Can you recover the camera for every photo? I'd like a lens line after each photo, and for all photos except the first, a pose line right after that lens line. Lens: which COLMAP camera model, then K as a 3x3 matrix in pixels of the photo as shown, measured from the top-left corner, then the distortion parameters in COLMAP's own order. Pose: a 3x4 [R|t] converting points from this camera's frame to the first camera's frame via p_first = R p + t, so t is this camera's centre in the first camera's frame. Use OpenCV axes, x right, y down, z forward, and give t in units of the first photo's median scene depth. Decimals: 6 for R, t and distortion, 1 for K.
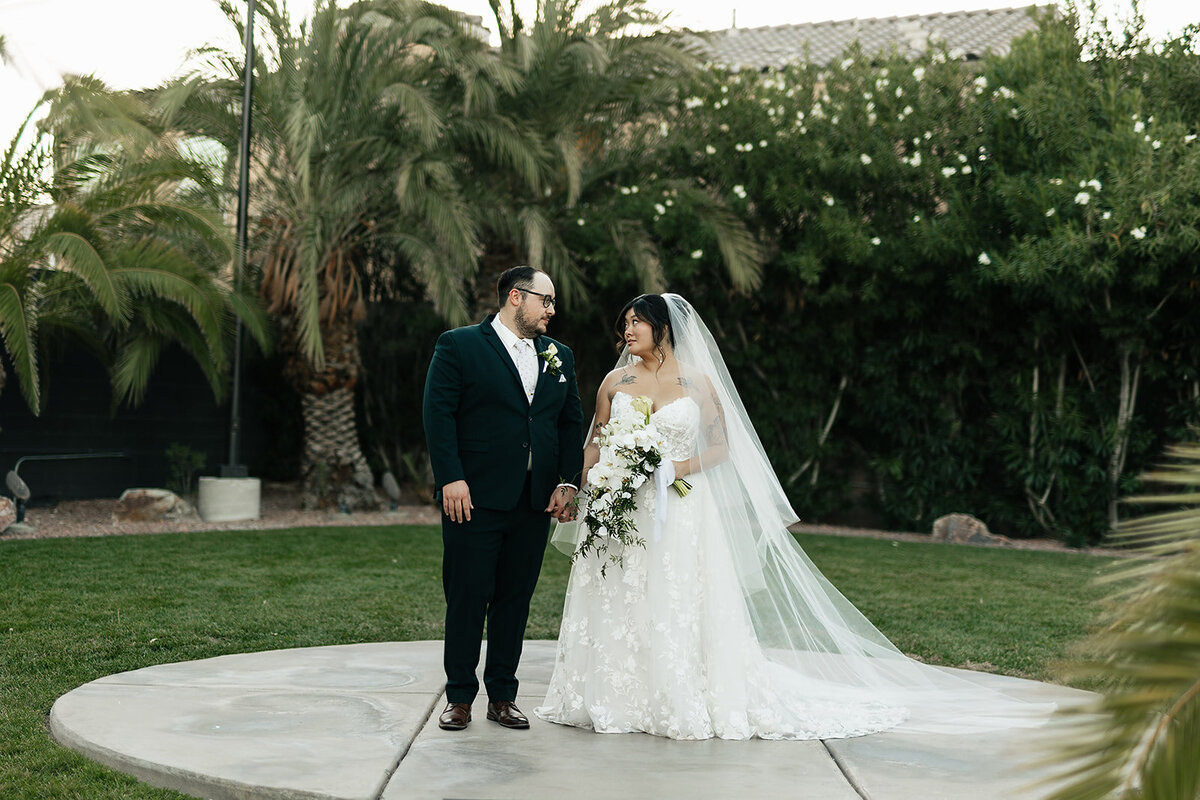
lens RADIAL K [[1738.4, 0, 594.4], [0, 1738.4, 414.7], [0, 0, 1]] dist [0.007128, -0.005954]
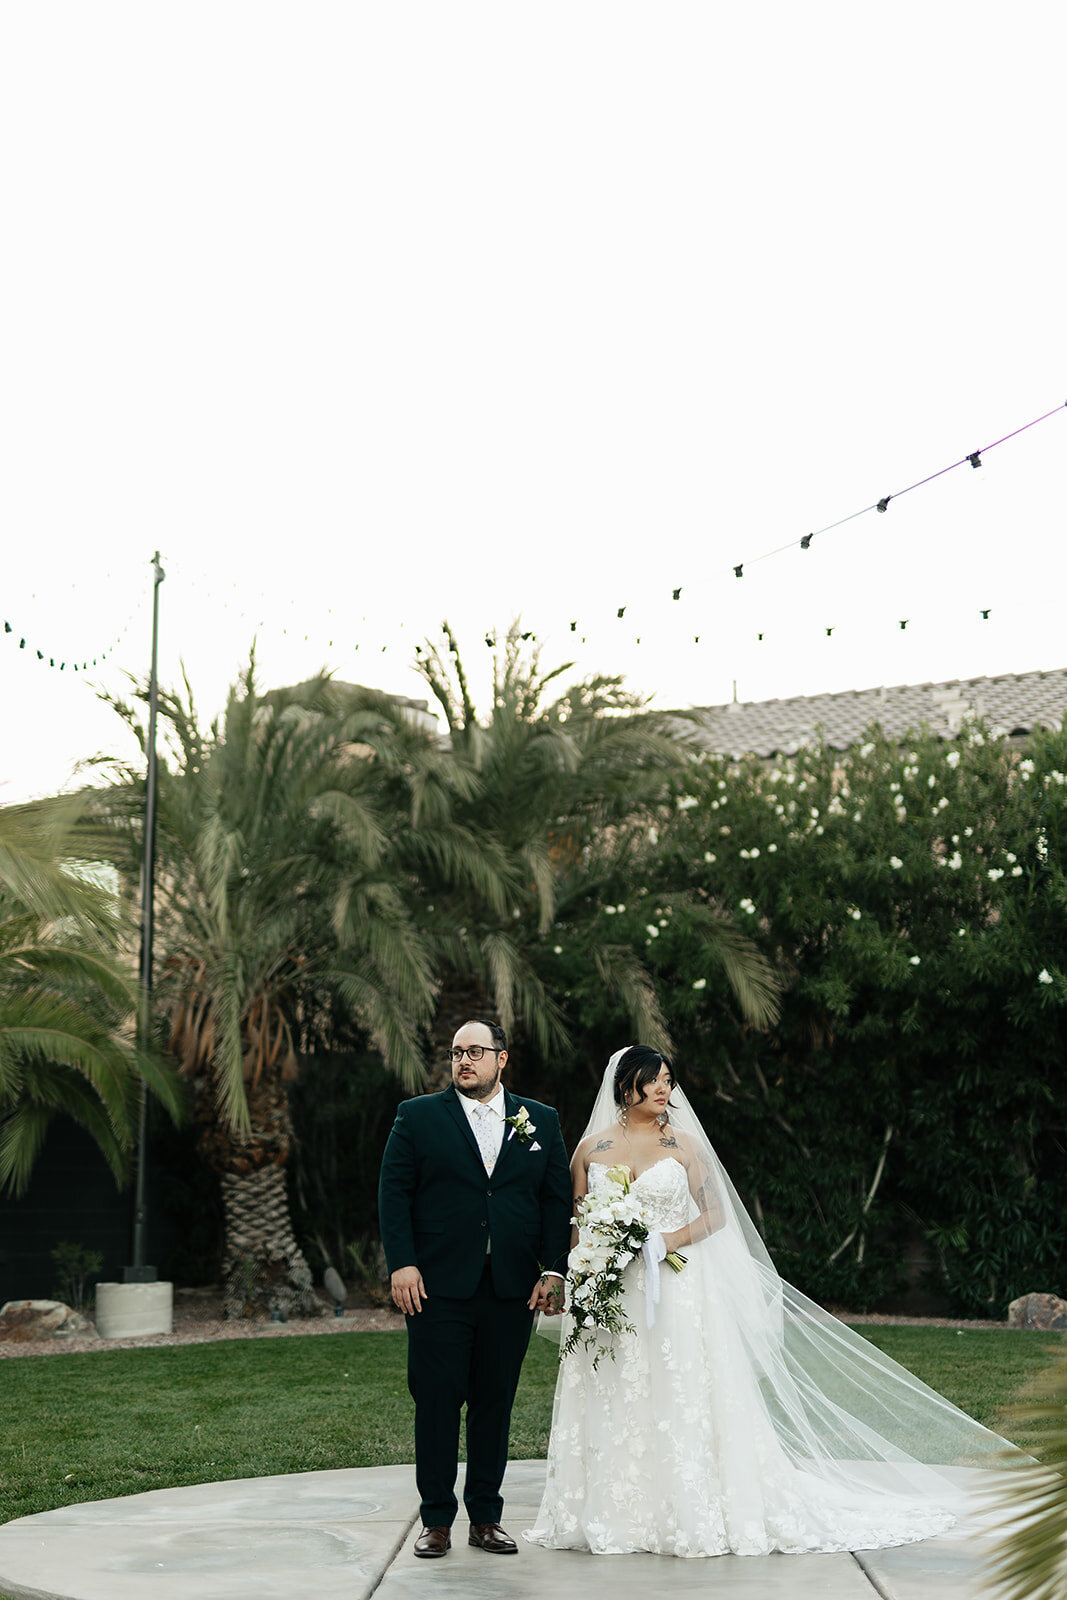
lens RADIAL K [[2504.9, 0, 533.5], [0, 2504.9, 800.0], [0, 0, 1]] dist [0.004039, -0.026190]
pose [[0.998979, -0.041165, -0.018593, 0.005748], [0.037863, 0.987619, -0.152231, -0.000649], [0.024630, 0.151372, 0.988170, -0.180948]]
